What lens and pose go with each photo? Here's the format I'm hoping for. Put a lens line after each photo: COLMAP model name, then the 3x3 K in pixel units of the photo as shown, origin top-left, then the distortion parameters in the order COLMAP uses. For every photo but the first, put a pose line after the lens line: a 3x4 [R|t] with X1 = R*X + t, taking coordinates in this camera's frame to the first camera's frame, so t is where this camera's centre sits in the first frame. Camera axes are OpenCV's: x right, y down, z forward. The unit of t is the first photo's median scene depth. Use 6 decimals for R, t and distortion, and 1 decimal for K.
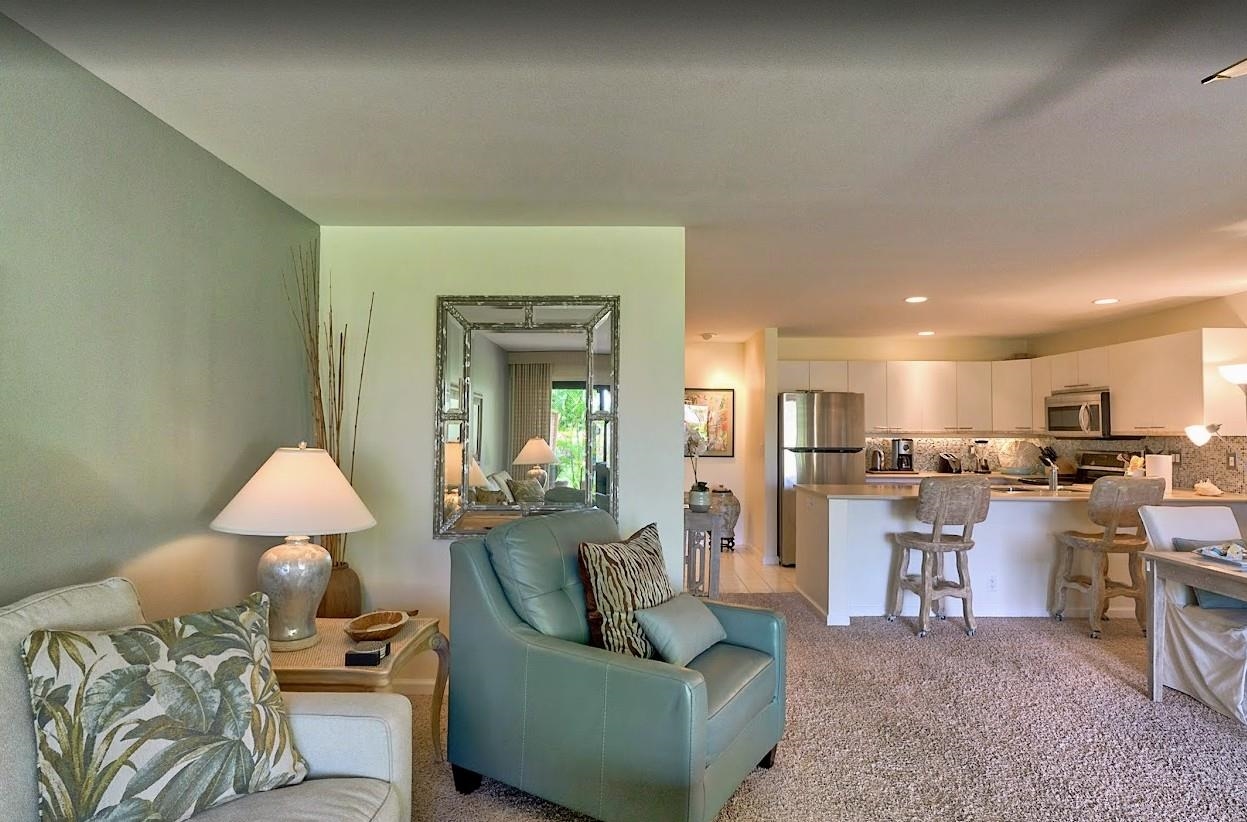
lens RADIAL K [[644.3, 0, 618.2], [0, 644.3, 409.3], [0, 0, 1]] dist [-0.006007, 0.004665]
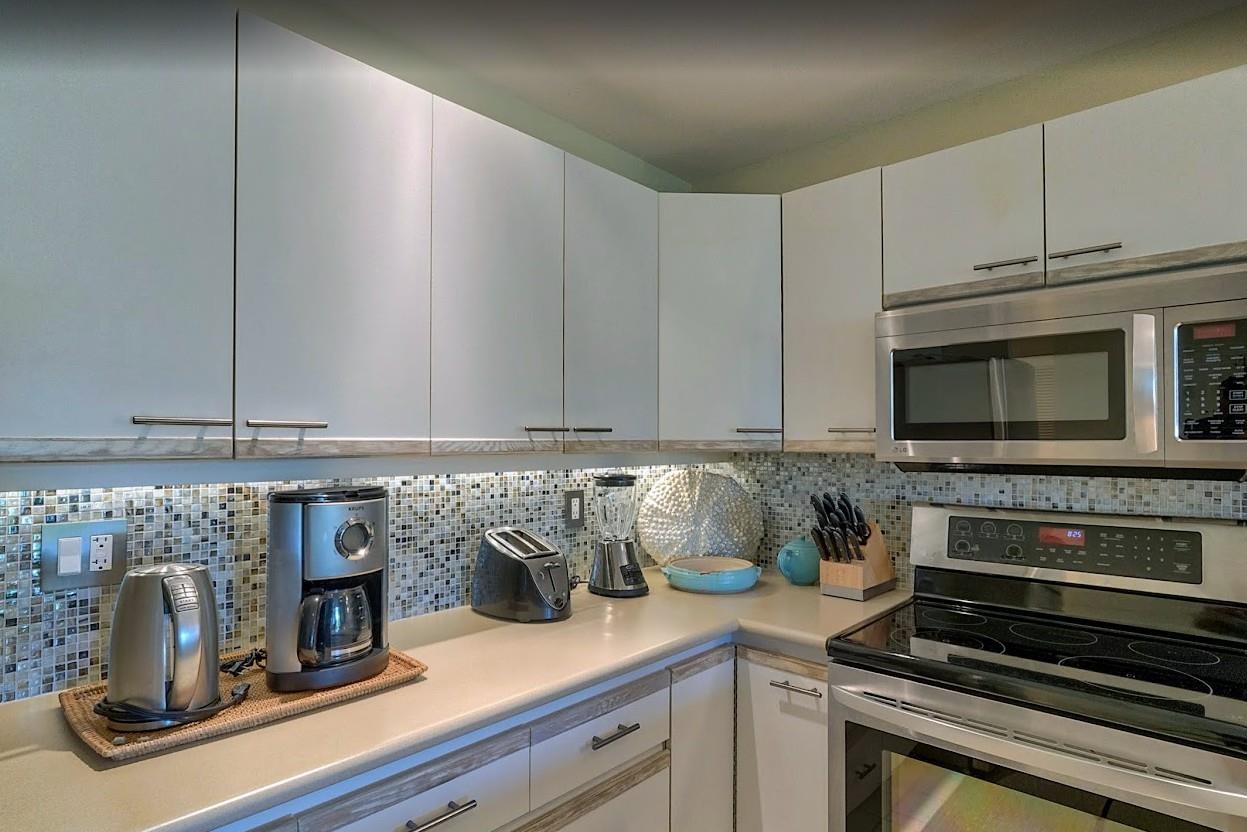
lens RADIAL K [[652.4, 0, 635.7], [0, 652.4, 437.8], [0, 0, 1]] dist [-0.004784, 0.004195]
pose [[0.665881, 0.002838, 0.746052, 0.584949], [-0.022432, 0.999617, 0.016219, 0.044630], [-0.745721, -0.027535, 0.665690, 1.316650]]
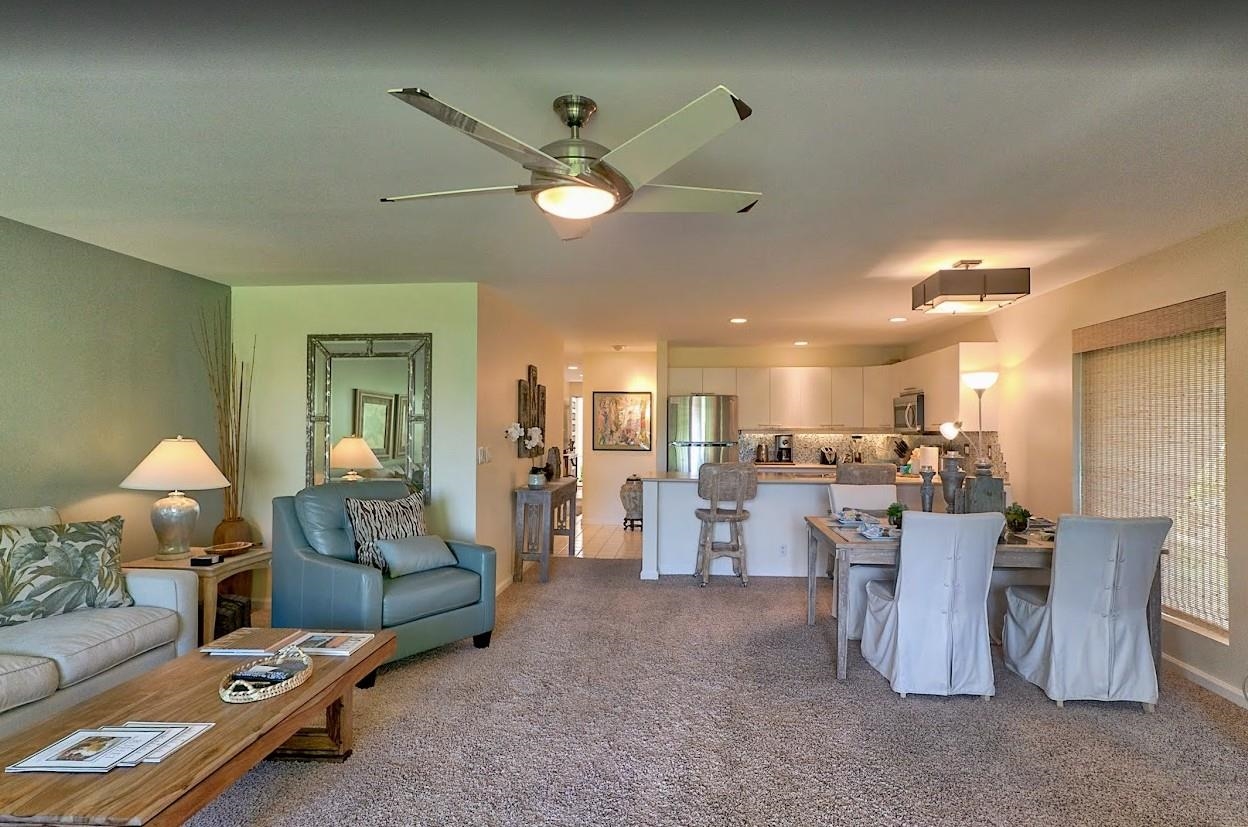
lens RADIAL K [[652.9, 0, 637.5], [0, 652.9, 419.3], [0, 0, 1]] dist [-0.004784, 0.004195]
pose [[0.996751, -0.003407, -0.080473, 0.441367], [0.004966, 0.999804, 0.019180, -0.008982], [0.080392, -0.019518, 0.996572, -0.306024]]
